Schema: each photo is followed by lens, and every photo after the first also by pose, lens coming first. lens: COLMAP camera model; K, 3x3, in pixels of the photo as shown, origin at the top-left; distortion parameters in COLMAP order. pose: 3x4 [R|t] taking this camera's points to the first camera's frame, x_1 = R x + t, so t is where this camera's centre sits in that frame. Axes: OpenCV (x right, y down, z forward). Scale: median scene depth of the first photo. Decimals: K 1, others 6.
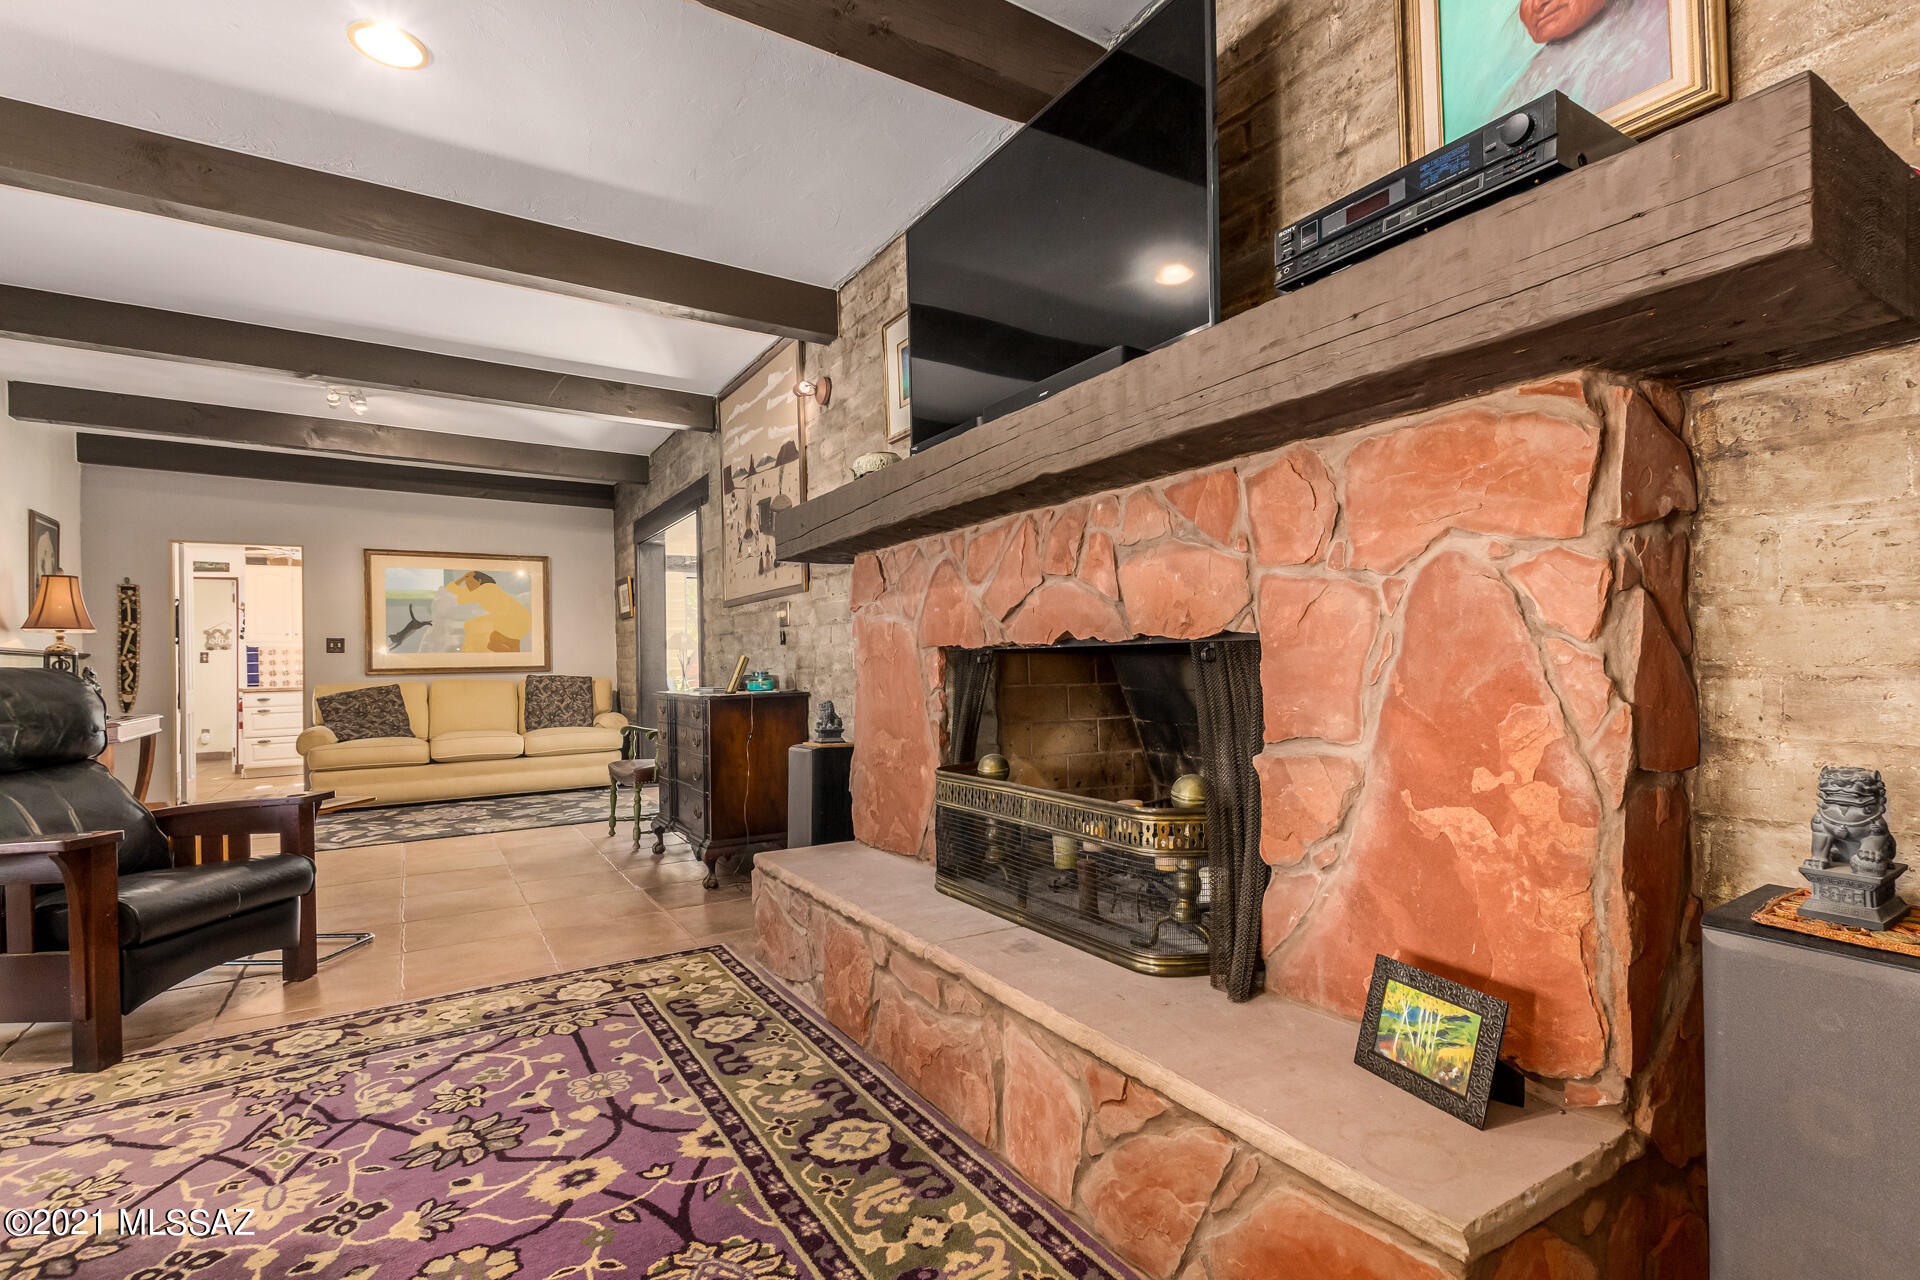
lens RADIAL K [[896.8, 0, 953.8], [0, 896.8, 647.2], [0, 0, 1]] dist [0.004574, -0.000589]
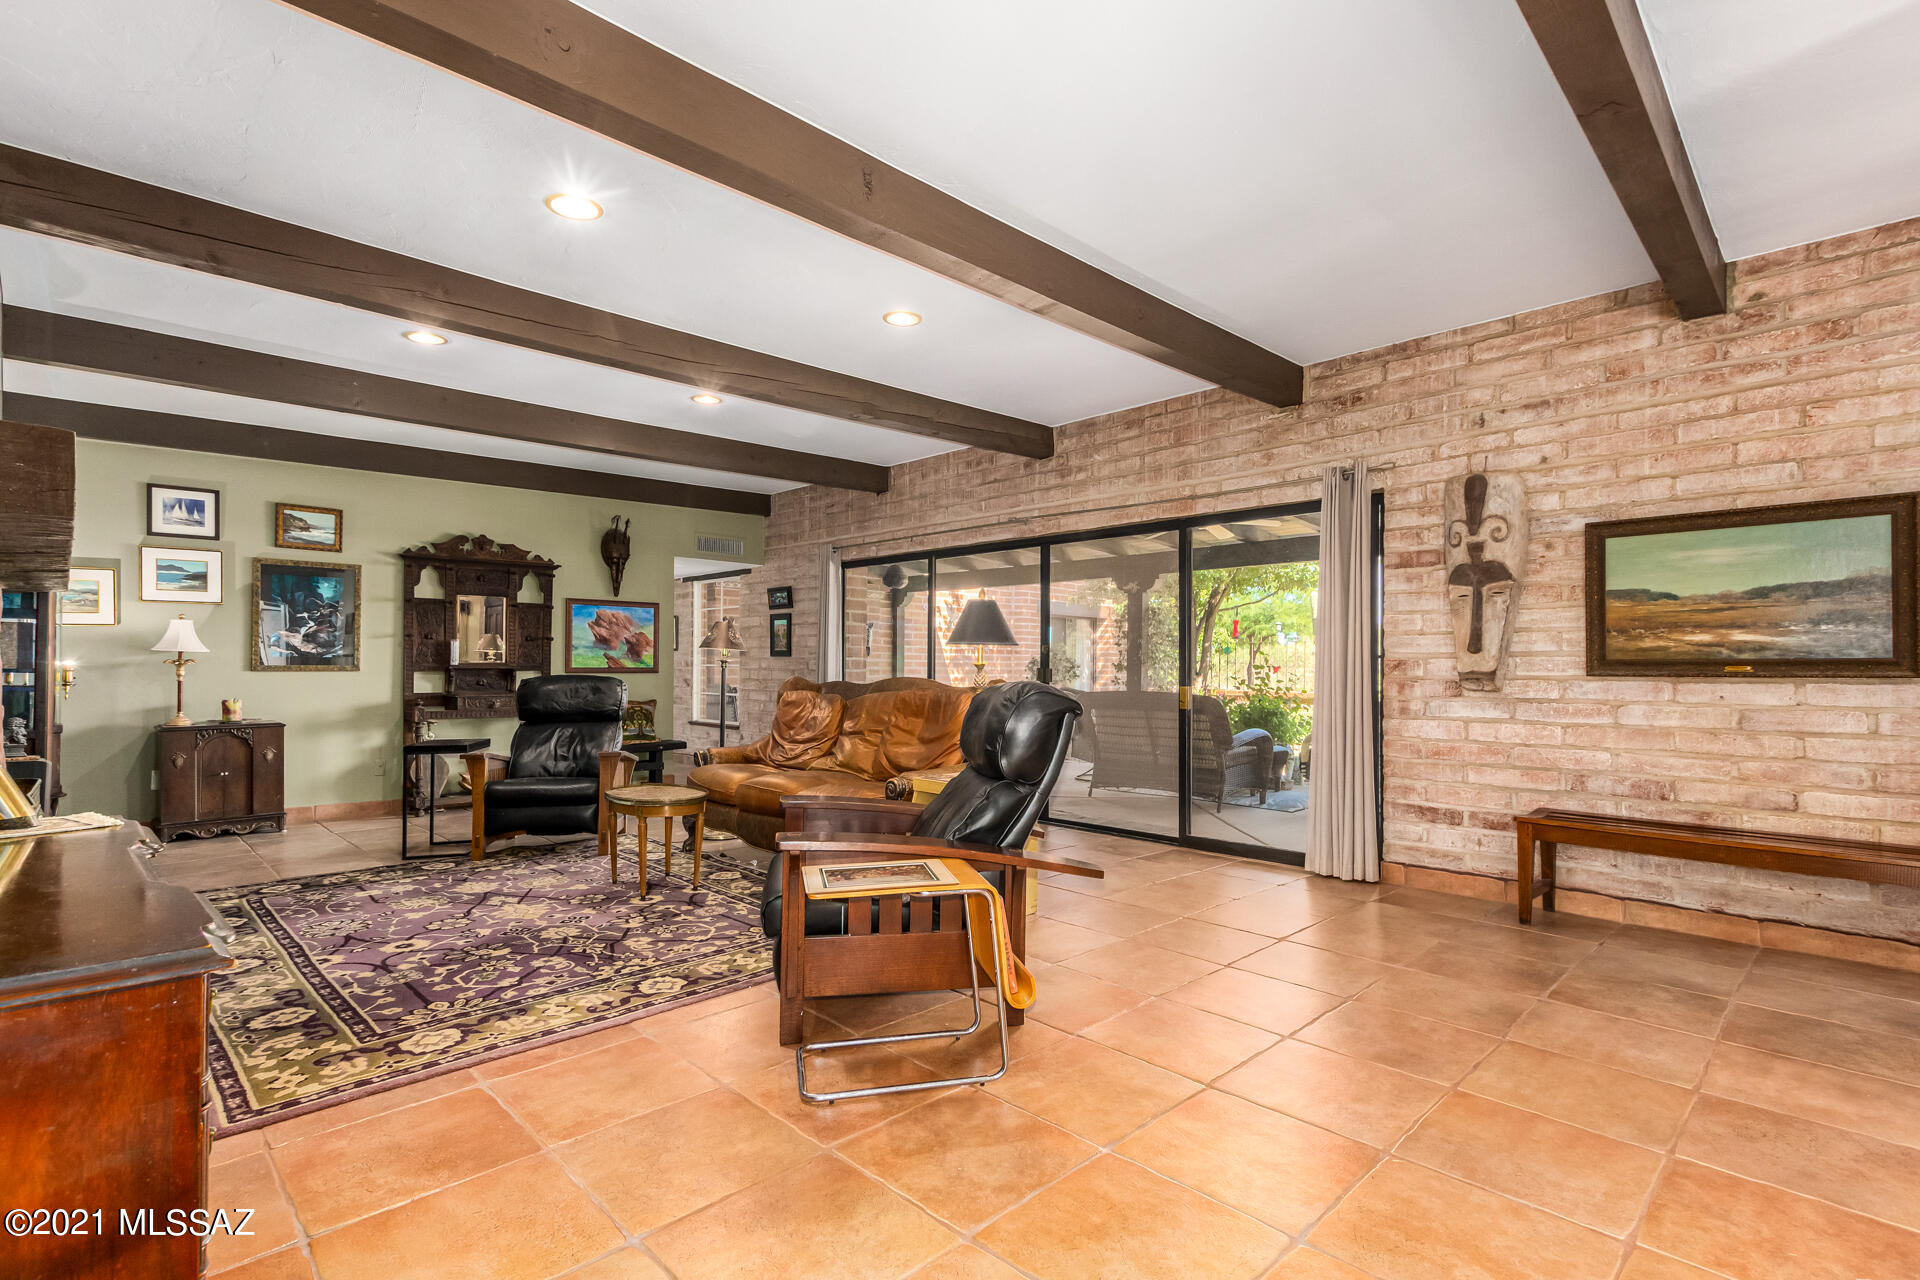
lens RADIAL K [[896.8, 0, 943.1], [0, 896.8, 651.5], [0, 0, 1]] dist [0.004574, -0.000589]
pose [[-0.974984, 0.015092, -0.221760, -0.880357], [0.020372, 0.999560, -0.021539, 0.006096], [0.221338, -0.025518, -0.974863, 2.466187]]
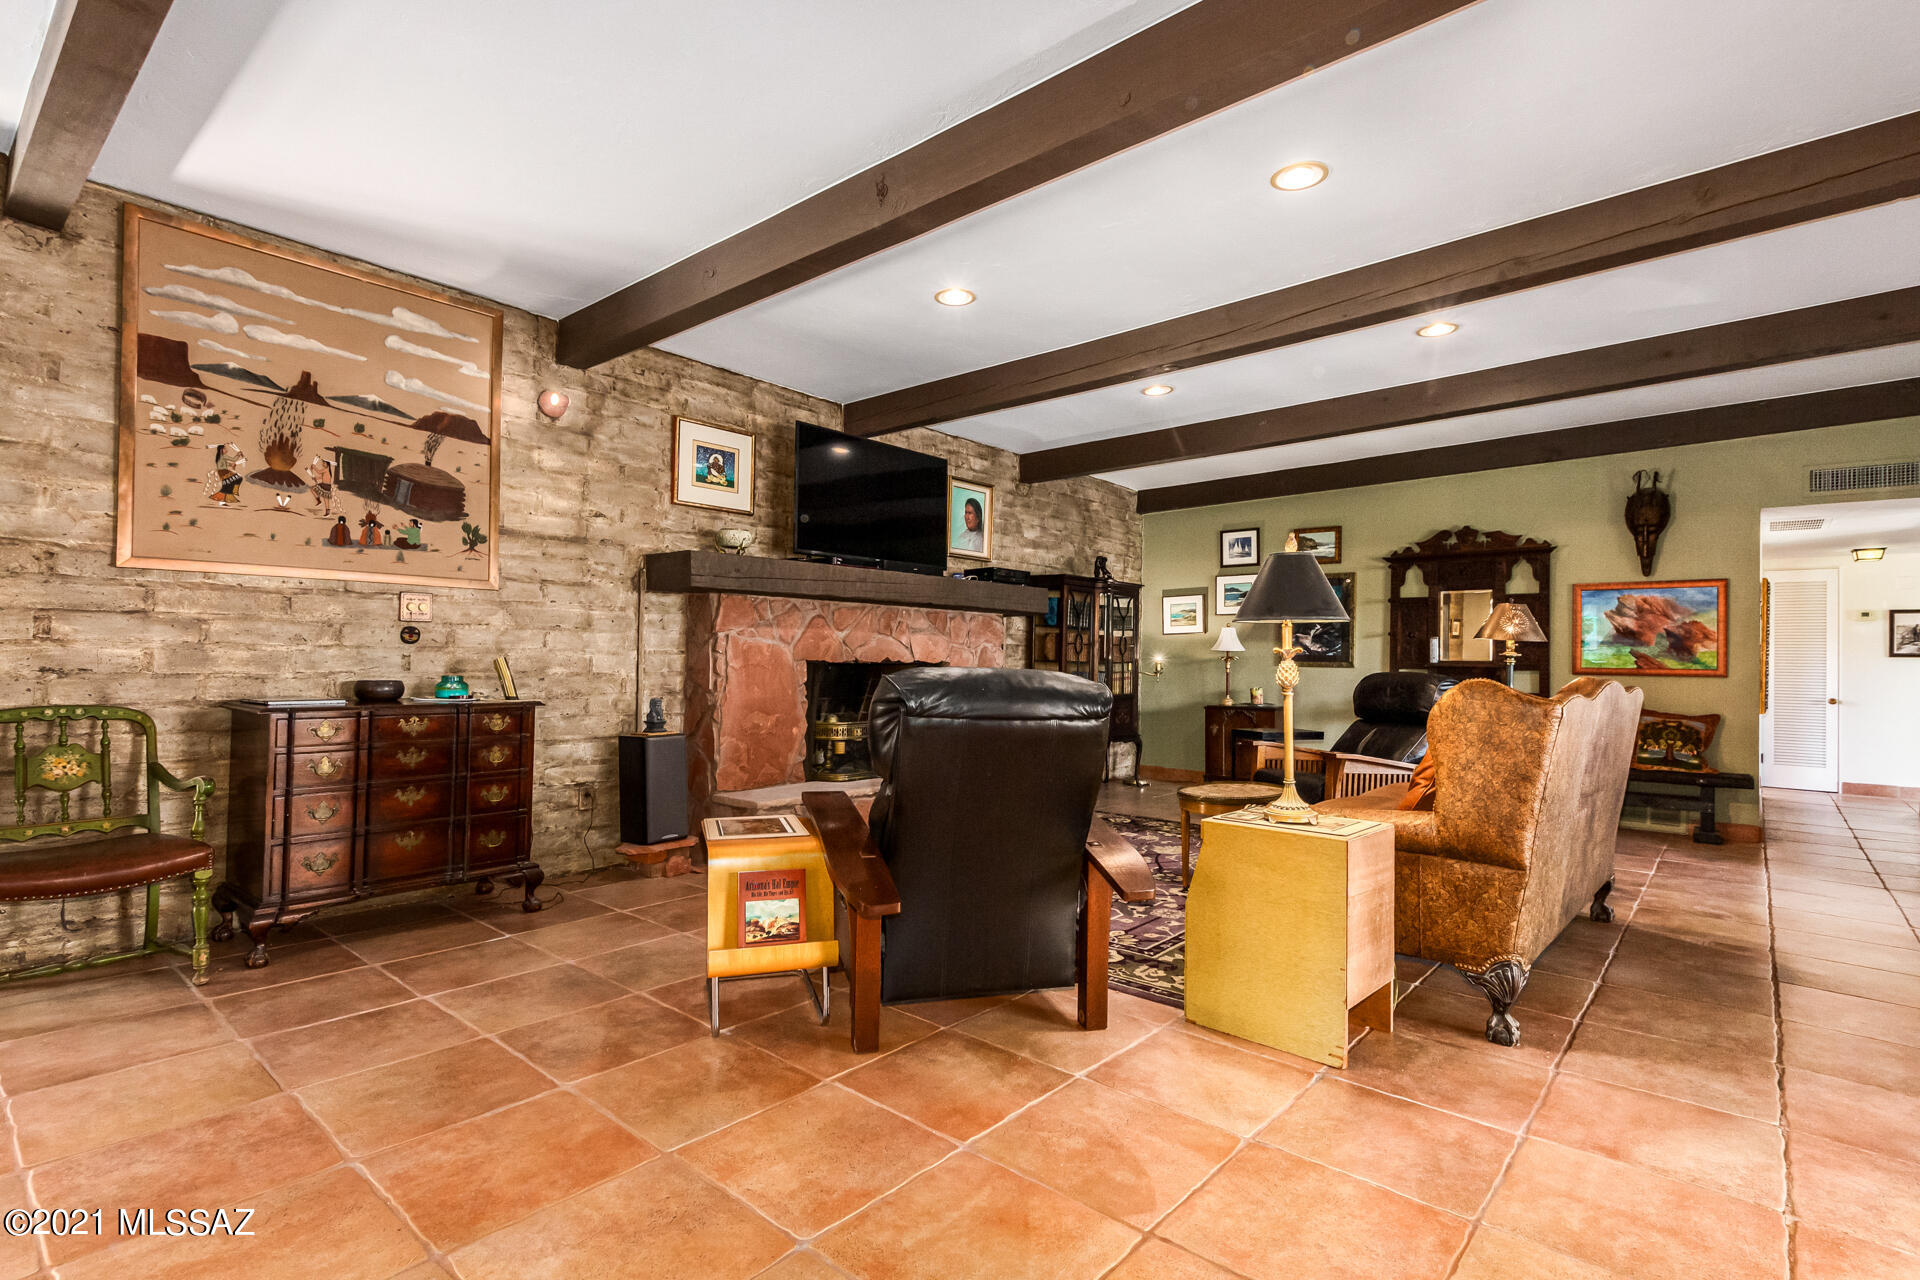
lens RADIAL K [[896.8, 0, 980.8], [0, 896.8, 647.9], [0, 0, 1]] dist [0.004574, -0.000589]
pose [[-0.320463, 0.029840, 0.946791, -2.281335], [-0.019566, 0.999082, -0.038111, 0.045202], [-0.947059, -0.030738, -0.319585, 1.526759]]
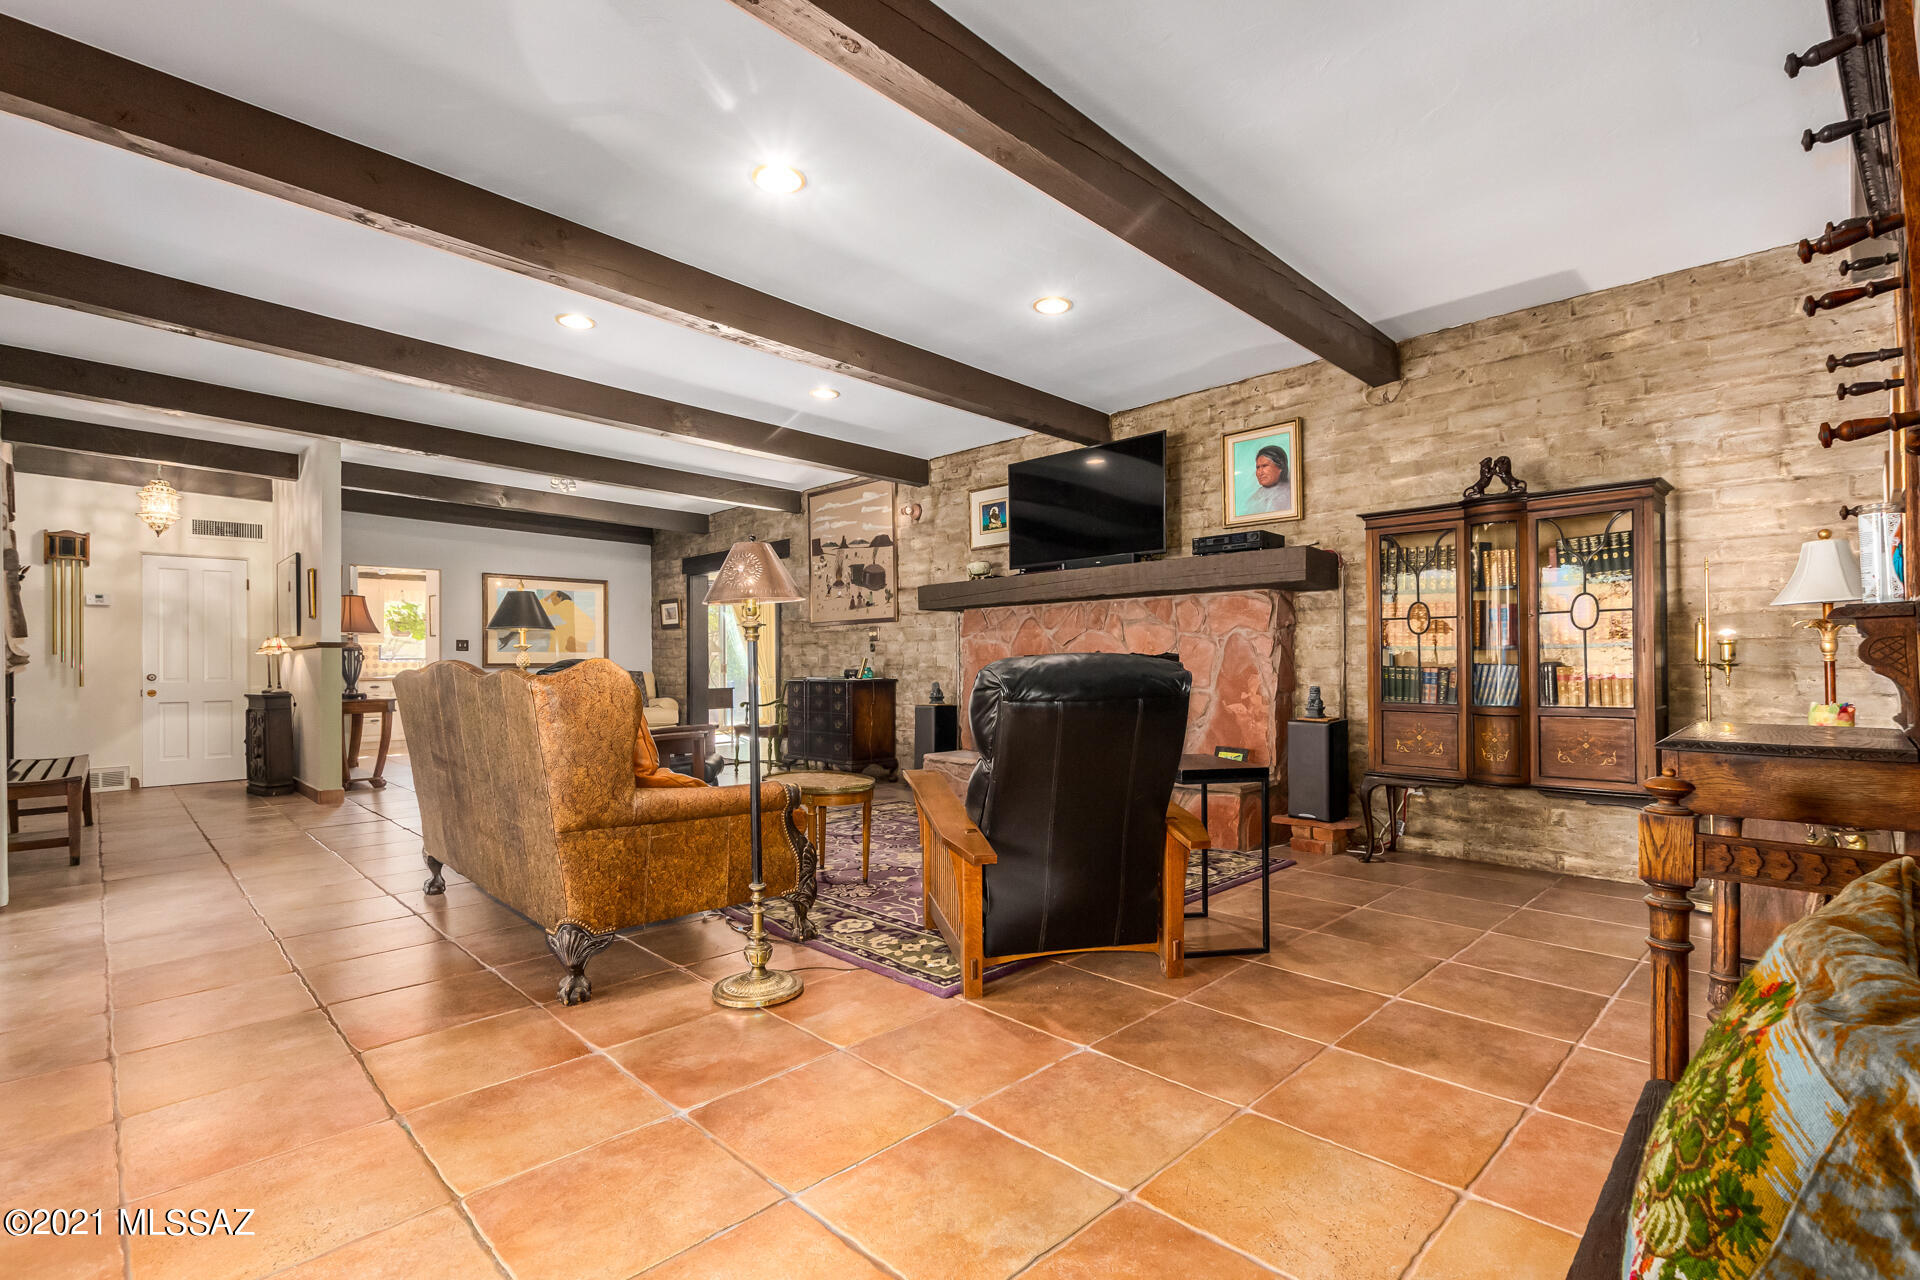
lens RADIAL K [[896.8, 0, 964.9], [0, 896.8, 644.3], [0, 0, 1]] dist [0.004574, -0.000589]
pose [[0.971841, 0.019144, 0.234858, -0.837890], [-0.016767, 0.999786, -0.012115, 0.001427], [-0.235039, 0.007836, 0.971954, -1.390868]]
